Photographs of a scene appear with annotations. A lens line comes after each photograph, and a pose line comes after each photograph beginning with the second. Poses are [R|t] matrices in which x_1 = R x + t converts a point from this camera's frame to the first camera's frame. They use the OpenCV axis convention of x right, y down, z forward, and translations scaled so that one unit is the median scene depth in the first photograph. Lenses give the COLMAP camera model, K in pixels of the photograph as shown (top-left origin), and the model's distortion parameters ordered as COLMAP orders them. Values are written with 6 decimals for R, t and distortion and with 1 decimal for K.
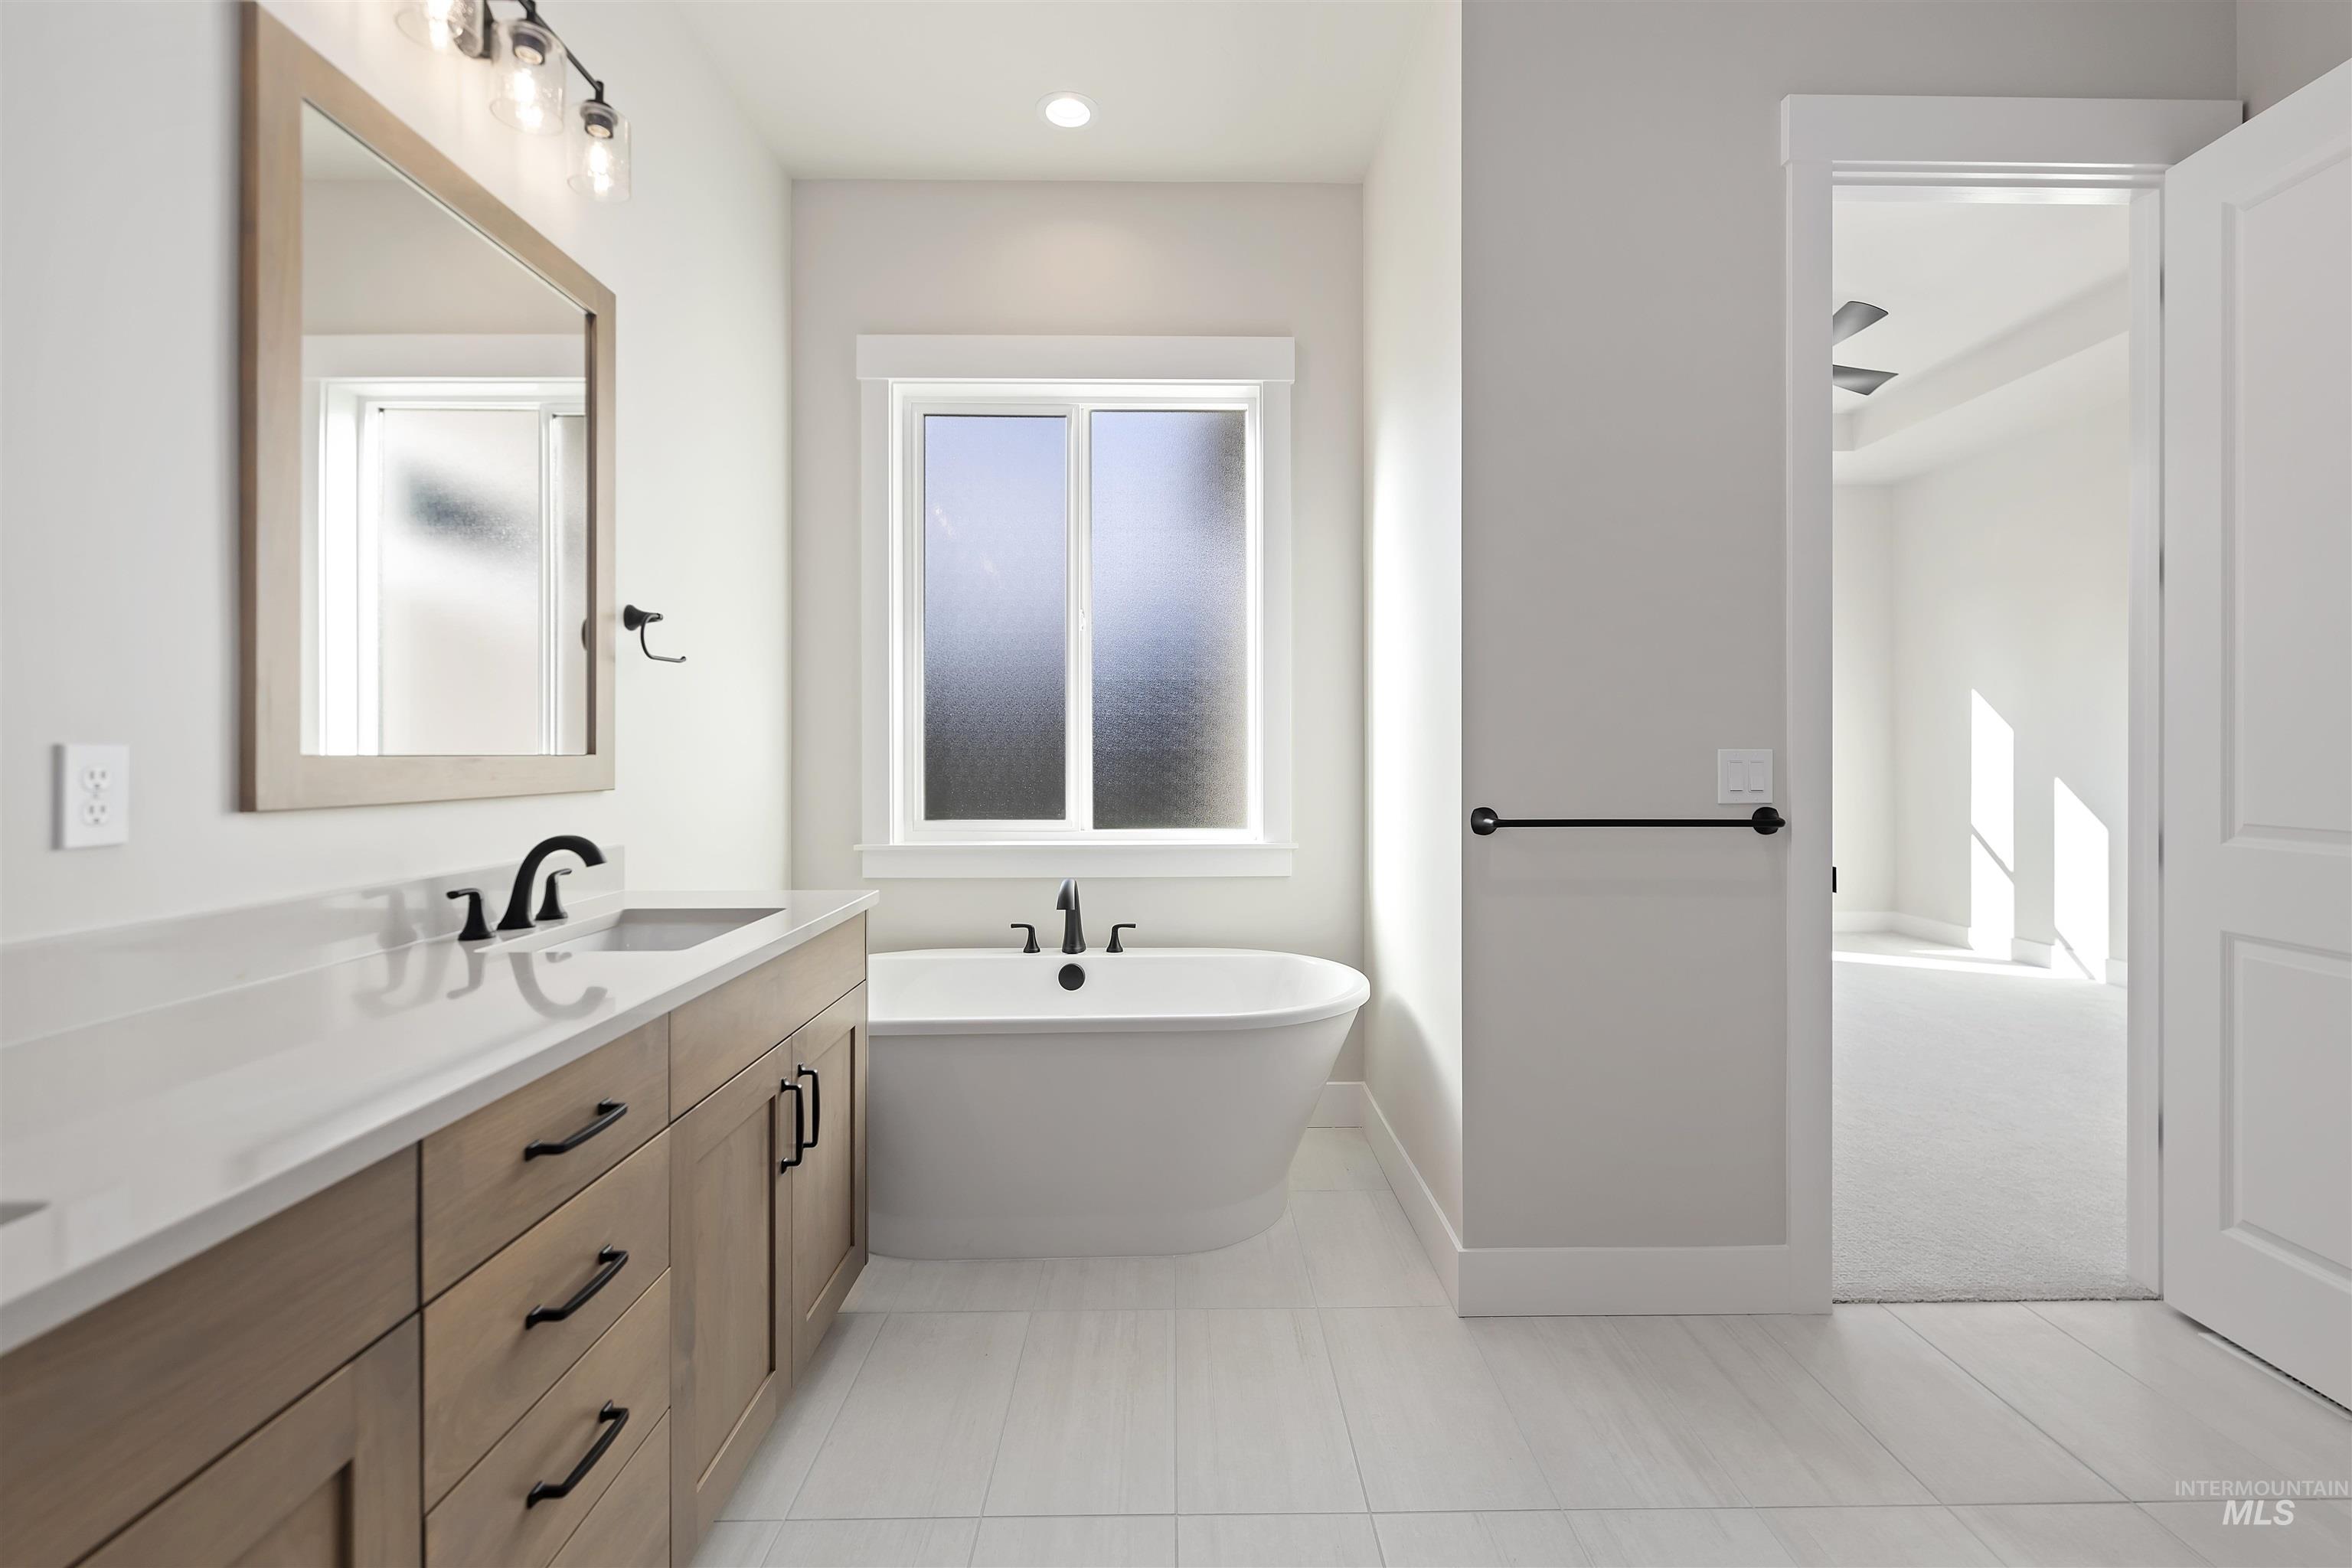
lens RADIAL K [[1064.2, 0, 1182.5], [0, 1064.2, 770.3], [0, 0, 1]] dist [0.011598, -0.001507]
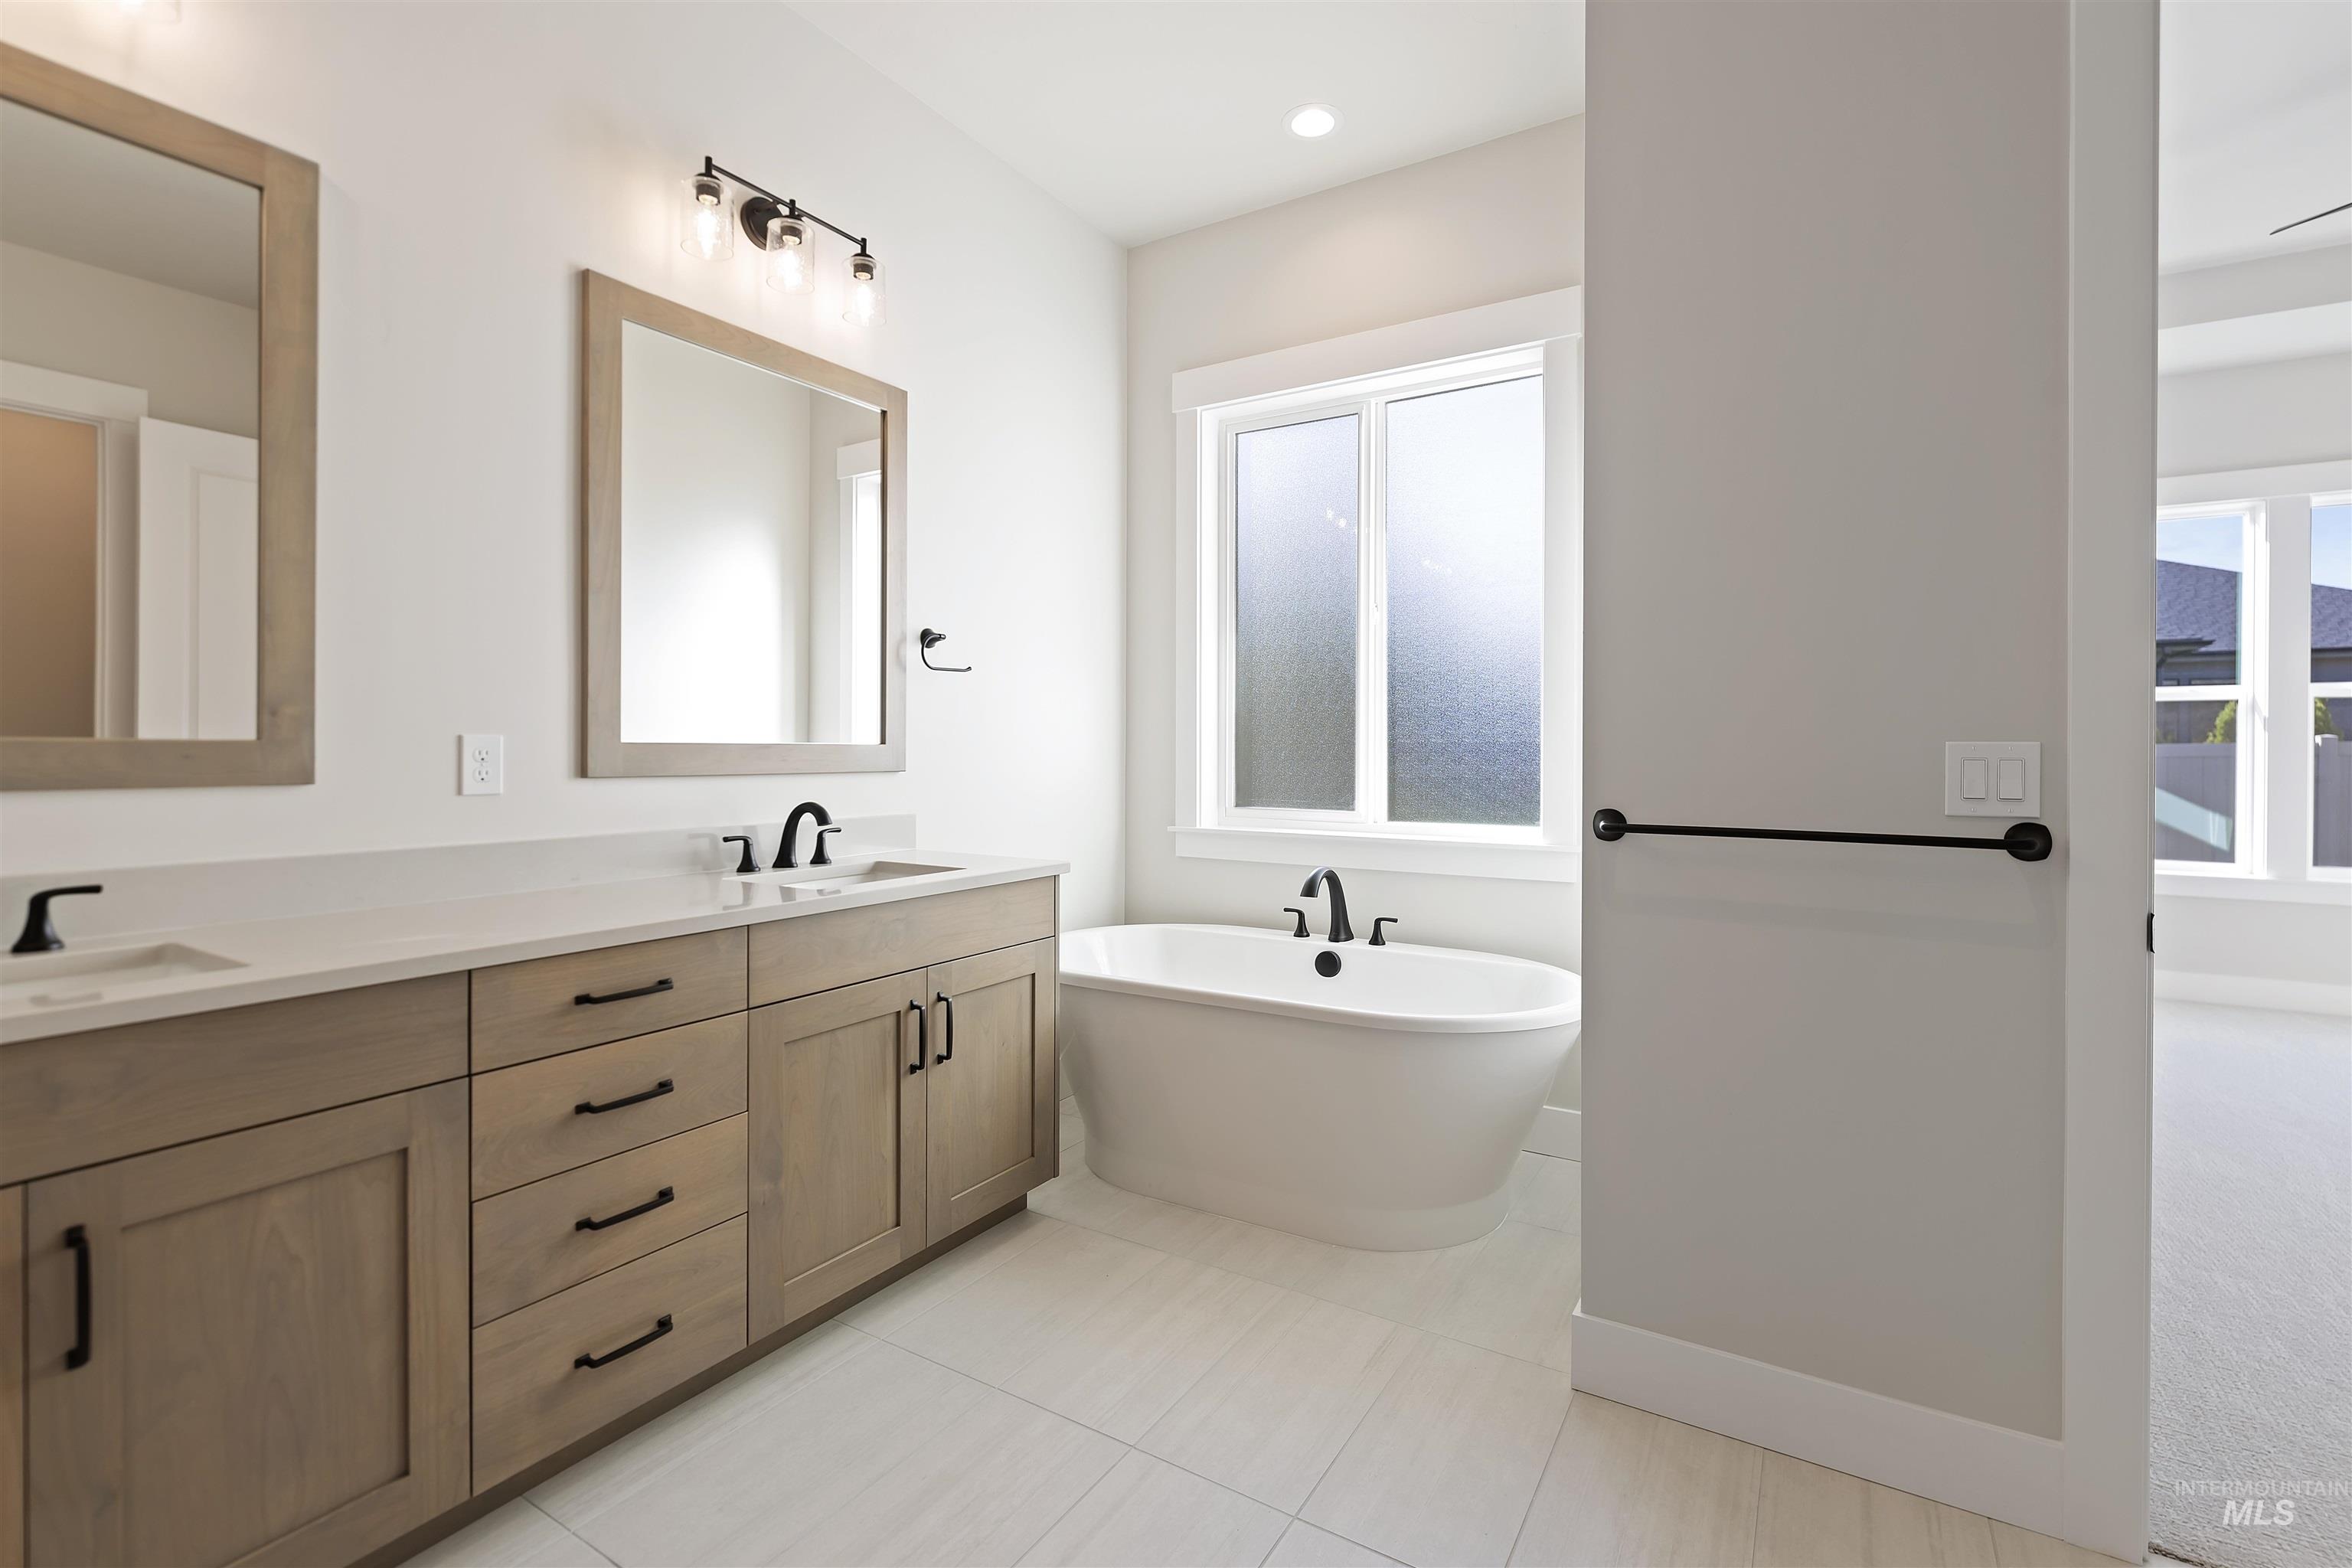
lens RADIAL K [[1064.2, 0, 1174.5], [0, 1064.2, 765.8], [0, 0, 1]] dist [0.011598, -0.001507]
pose [[0.840574, 0.014470, -0.541503, 0.454371], [-0.013903, 0.999890, 0.005137, 0.000602], [0.541518, 0.003210, 0.840683, 0.084210]]
